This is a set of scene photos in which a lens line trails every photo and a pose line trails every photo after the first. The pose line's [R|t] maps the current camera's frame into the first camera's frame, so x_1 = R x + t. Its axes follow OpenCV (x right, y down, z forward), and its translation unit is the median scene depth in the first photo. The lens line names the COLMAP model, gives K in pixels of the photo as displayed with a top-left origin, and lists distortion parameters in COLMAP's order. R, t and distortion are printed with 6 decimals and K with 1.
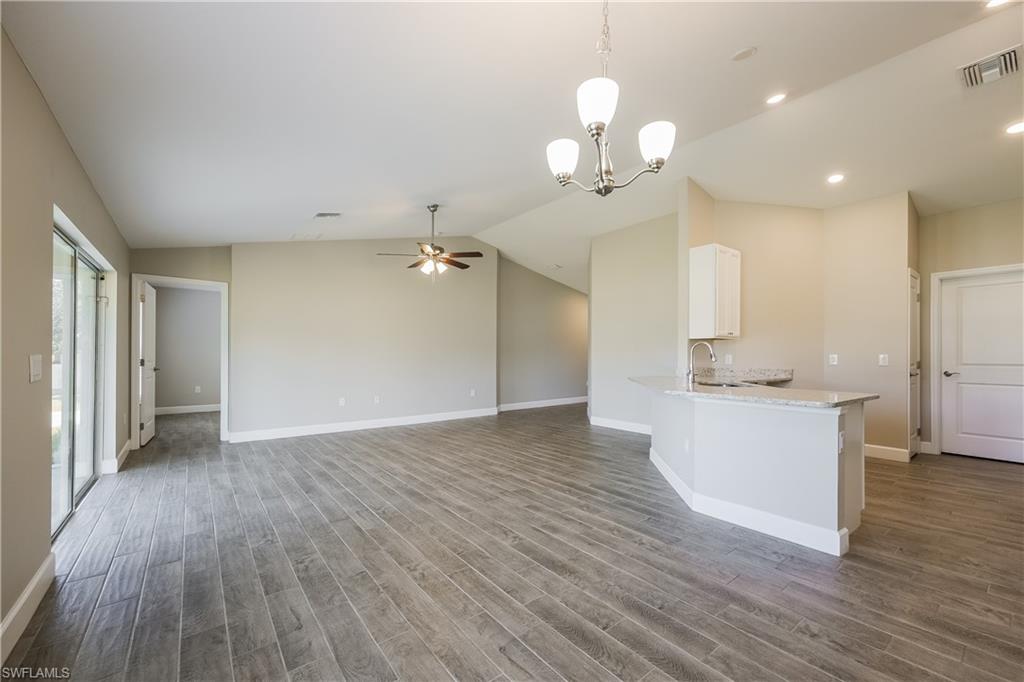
lens RADIAL K [[415.6, 0, 509.3], [0, 415.6, 349.2], [0, 0, 1]] dist [0.003191, -0.000094]
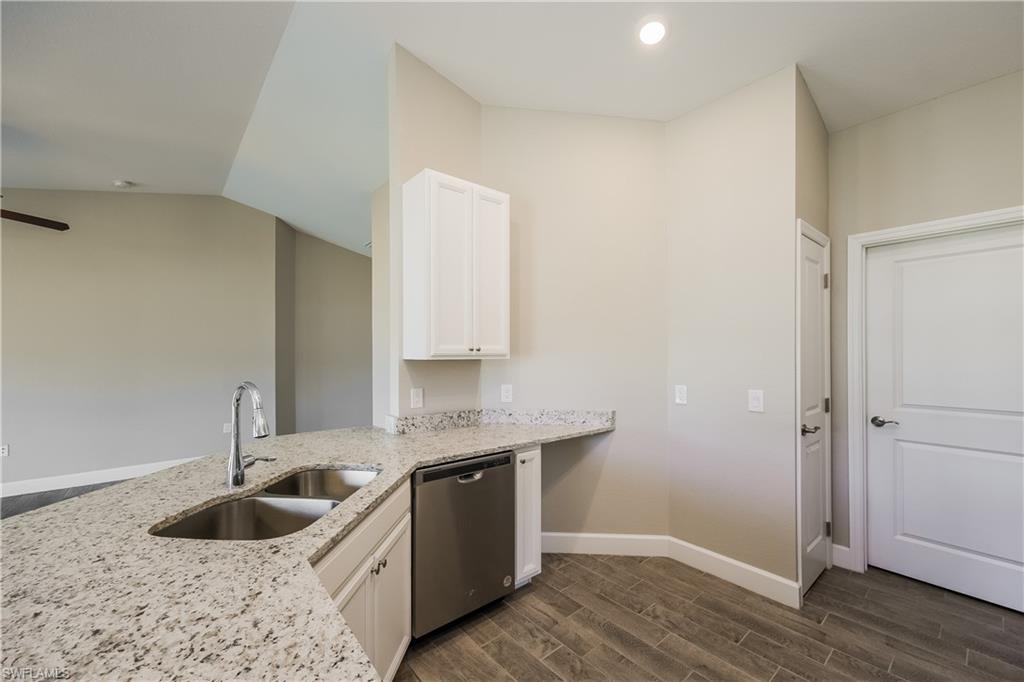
lens RADIAL K [[415.6, 0, 516.2], [0, 415.6, 346.7], [0, 0, 1]] dist [0.003191, -0.000094]
pose [[0.998859, -0.005667, 0.047425, 0.557326], [0.005456, 0.999975, 0.004559, -0.043062], [-0.047450, -0.004295, 0.998864, 0.483236]]
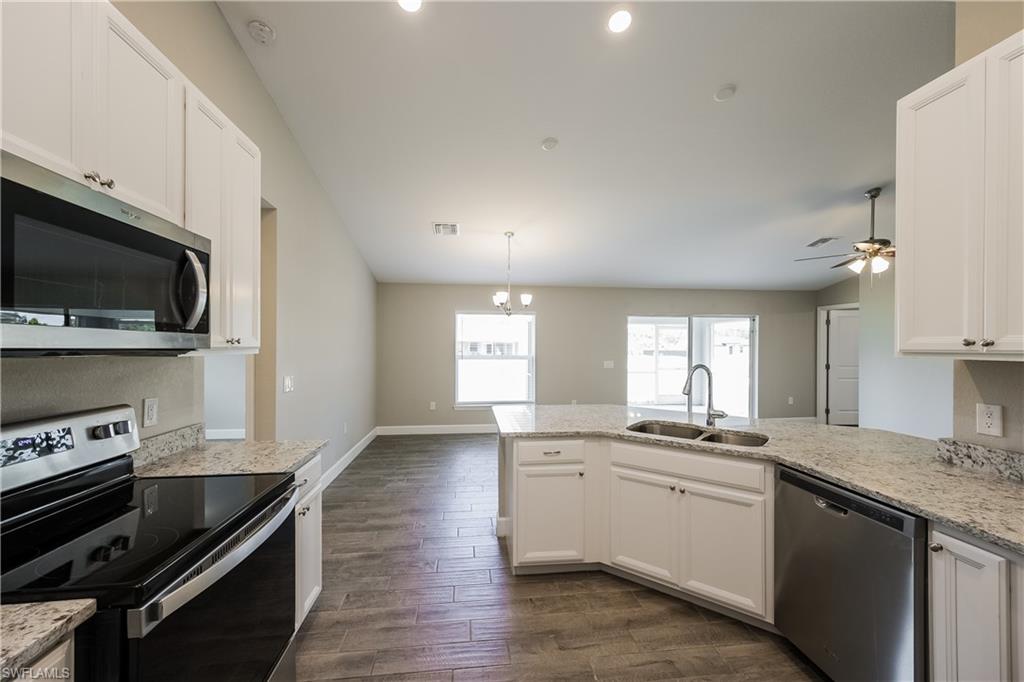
lens RADIAL K [[415.6, 0, 511.6], [0, 415.6, 345.9], [0, 0, 1]] dist [0.003191, -0.000094]
pose [[-0.518769, -0.001863, -0.854912, 0.966314], [0.008506, 0.999937, -0.007340, -0.035750], [0.854872, -0.011080, -0.518721, 0.886171]]
